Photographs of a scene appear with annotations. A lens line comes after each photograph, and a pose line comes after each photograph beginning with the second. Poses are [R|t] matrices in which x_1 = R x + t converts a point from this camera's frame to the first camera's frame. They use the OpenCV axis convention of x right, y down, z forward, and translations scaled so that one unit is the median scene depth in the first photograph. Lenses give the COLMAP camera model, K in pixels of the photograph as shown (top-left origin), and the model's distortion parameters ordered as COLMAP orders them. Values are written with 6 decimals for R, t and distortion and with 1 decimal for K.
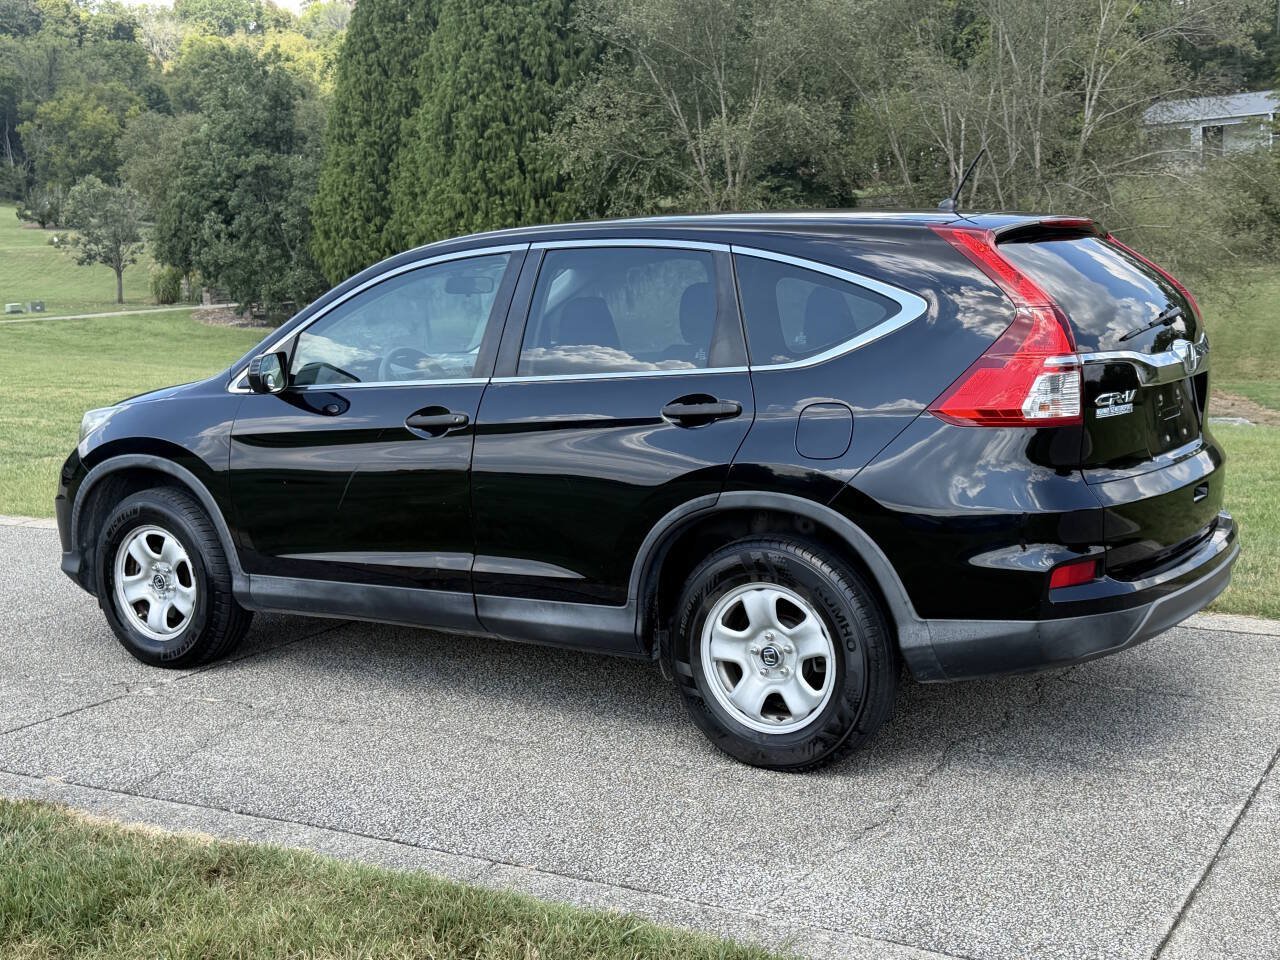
lens RADIAL K [[1535.2, 0, 636.2], [0, 1535.2, 483.7], [0, 0, 1]] dist [0.195267, -0.450439]
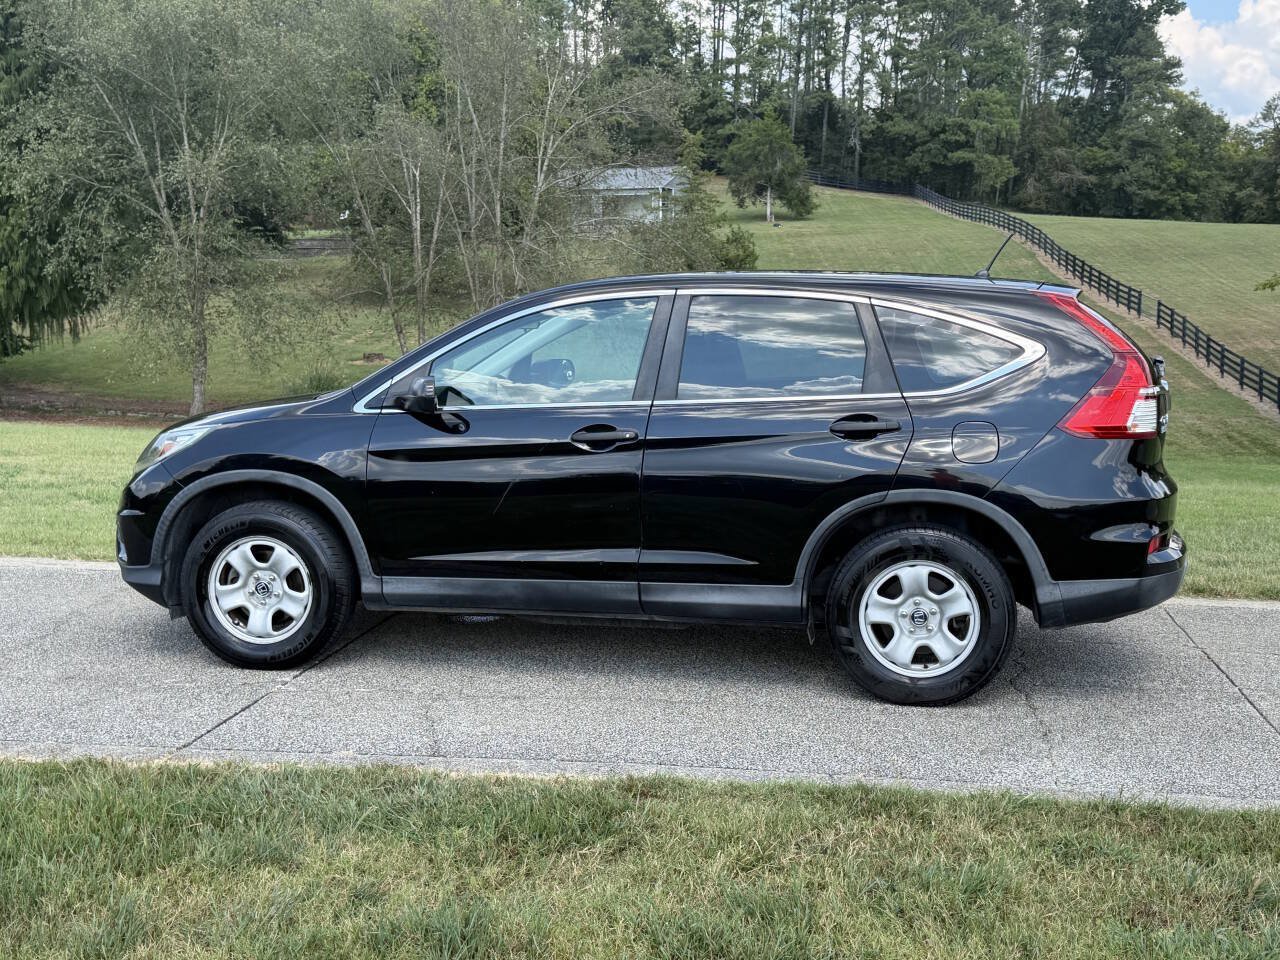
lens RADIAL K [[1535.2, 0, 636.2], [0, 1535.2, 483.7], [0, 0, 1]] dist [0.195267, -0.450439]
pose [[0.927685, -0.006044, 0.373314, -0.499249], [0.016562, 0.999551, -0.024974, 0.023041], [-0.372995, 0.029350, 0.927369, -0.093163]]
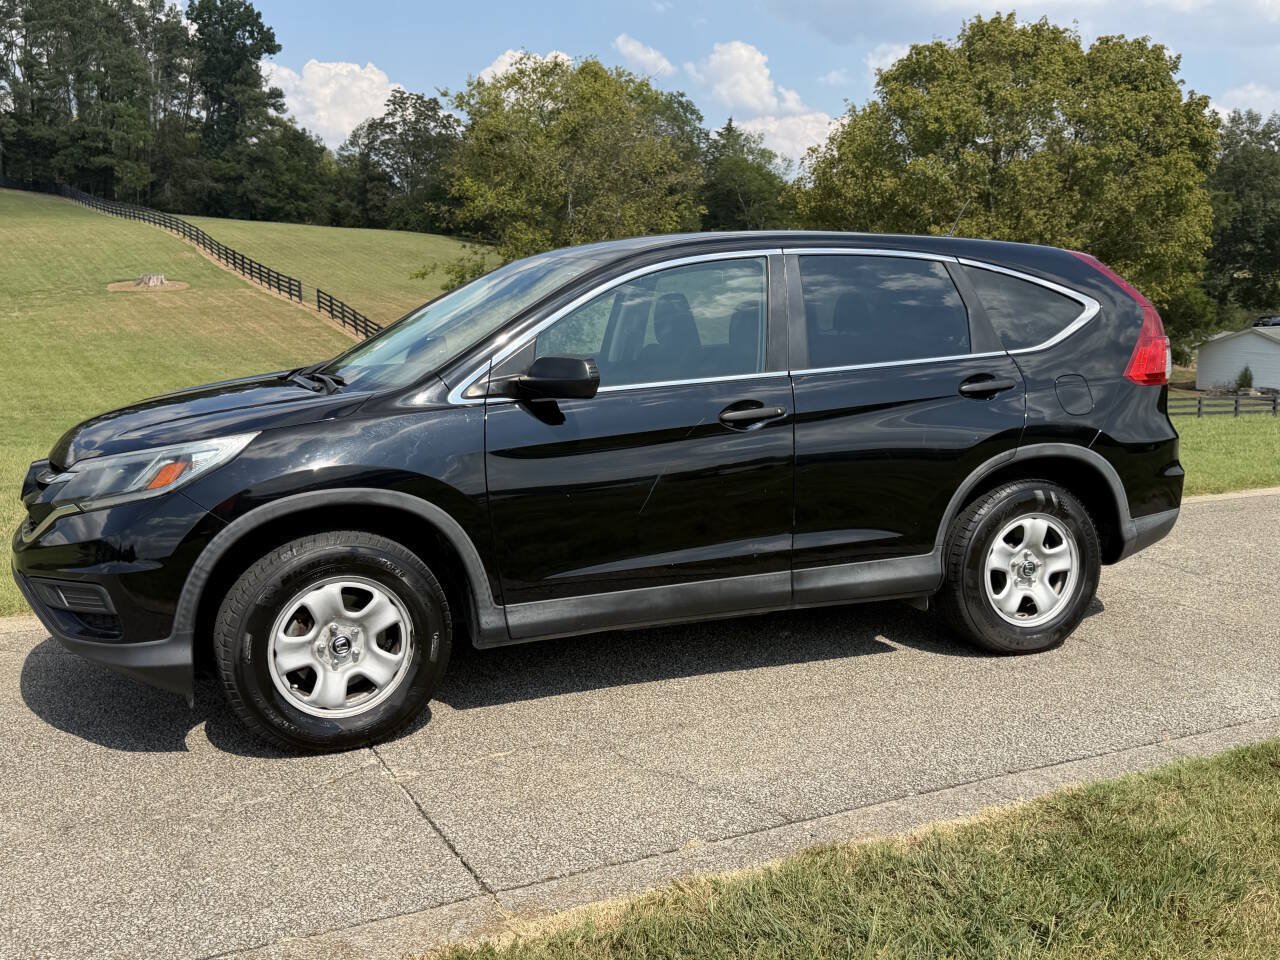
lens RADIAL K [[1265.0, 0, 640.0], [0, 1265.0, 480.0], [0, 0, 1]] dist [0.145397, -0.307443]
pose [[0.553983, -0.093491, 0.827262, -0.812965], [0.104209, 0.993647, 0.042510, -0.035958], [-0.825980, 0.062658, 0.560205, 0.519814]]
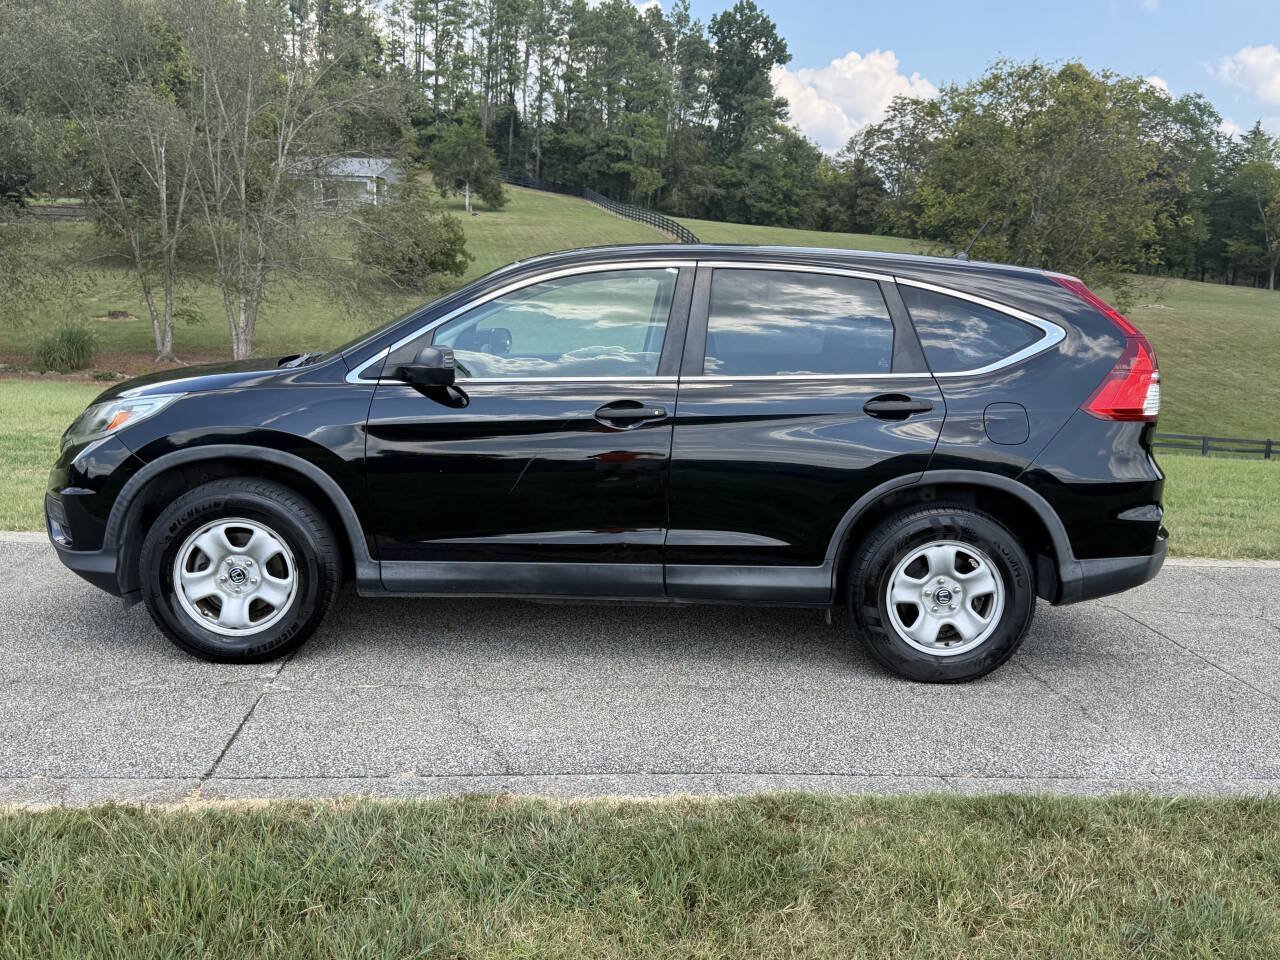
lens RADIAL K [[1256.5, 0, 644.2], [0, 1256.5, 476.8], [0, 0, 1]] dist [0.172607, -0.382199]
pose [[0.817389, -0.021167, 0.575697, -0.595109], [0.015027, 0.999768, 0.015423, -0.007607], [-0.575890, -0.003956, 0.817518, 0.220493]]
